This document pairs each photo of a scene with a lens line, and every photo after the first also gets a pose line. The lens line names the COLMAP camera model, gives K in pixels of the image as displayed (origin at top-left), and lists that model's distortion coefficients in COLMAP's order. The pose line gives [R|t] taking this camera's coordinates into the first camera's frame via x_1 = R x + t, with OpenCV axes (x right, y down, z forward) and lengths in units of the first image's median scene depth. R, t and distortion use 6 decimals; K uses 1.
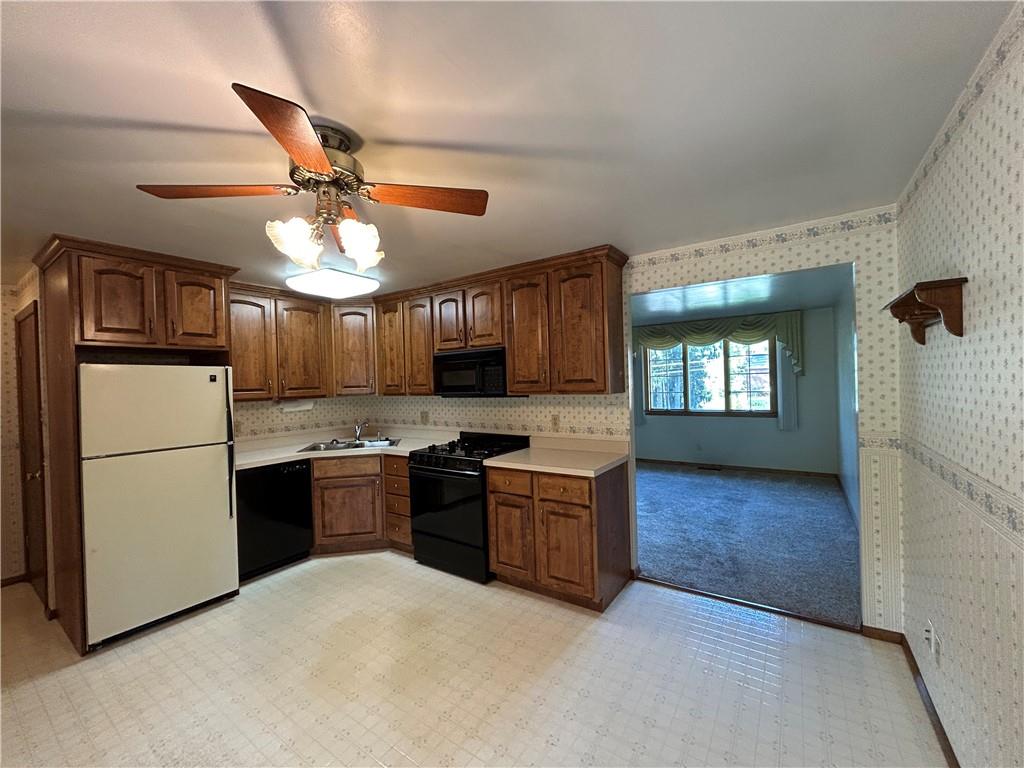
lens RADIAL K [[415.5, 0, 511.1], [0, 415.5, 384.4], [0, 0, 1]] dist [0.001492, -0.000497]
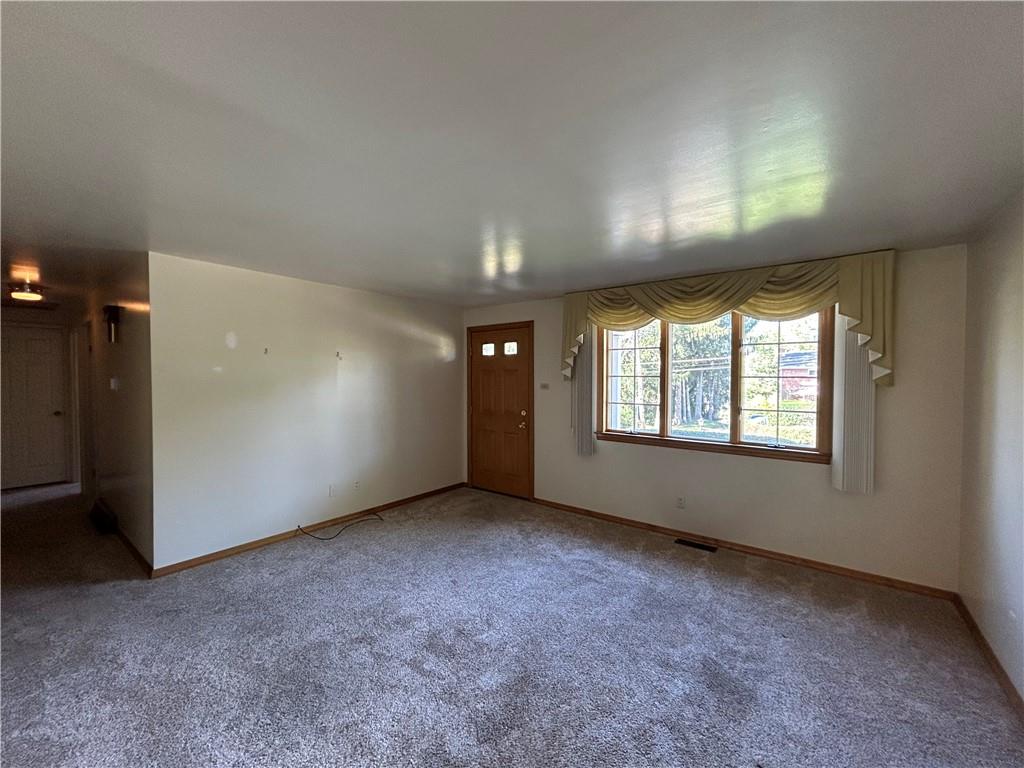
lens RADIAL K [[415.5, 0, 511.1], [0, 415.5, 384.4], [0, 0, 1]] dist [0.001492, -0.000497]
pose [[0.997892, 0.035487, -0.054341, 0.494709], [-0.034422, 0.999199, 0.020417, -0.029930], [0.055022, -0.018503, 0.998314, 0.851807]]
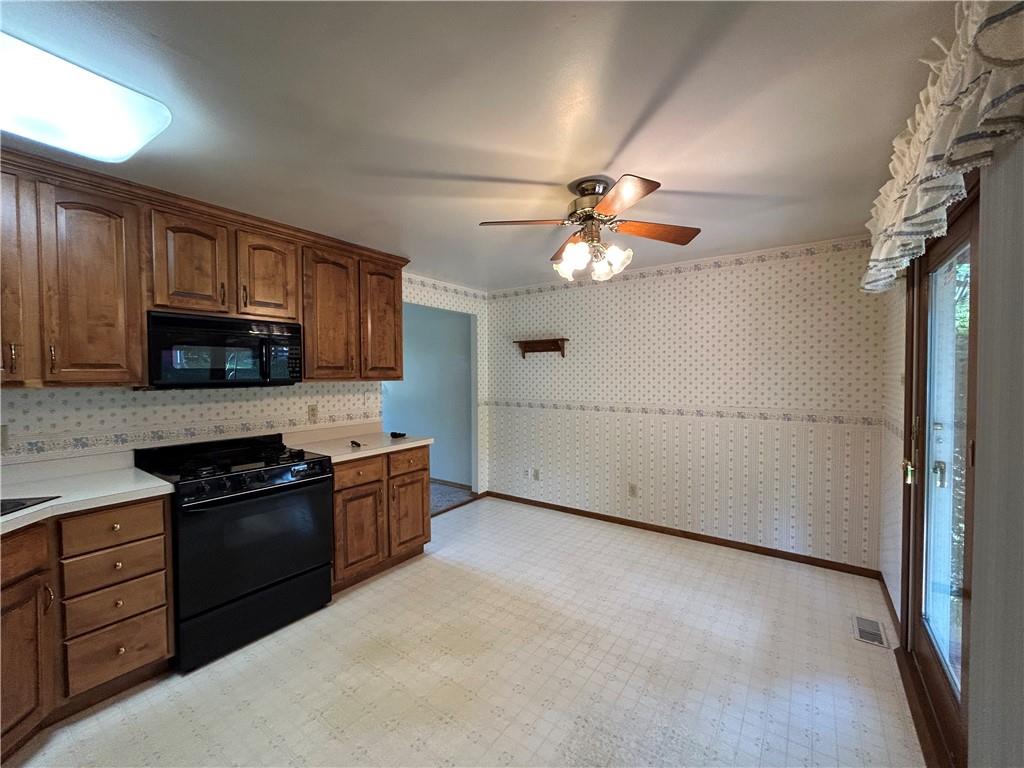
lens RADIAL K [[415.5, 0, 511.1], [0, 415.5, 384.4], [0, 0, 1]] dist [0.001492, -0.000497]
pose [[0.021278, 0.005842, 0.999757, -0.826864], [0.014282, 0.999879, -0.006147, 0.040520], [-0.999672, 0.014409, 0.021192, 0.556492]]
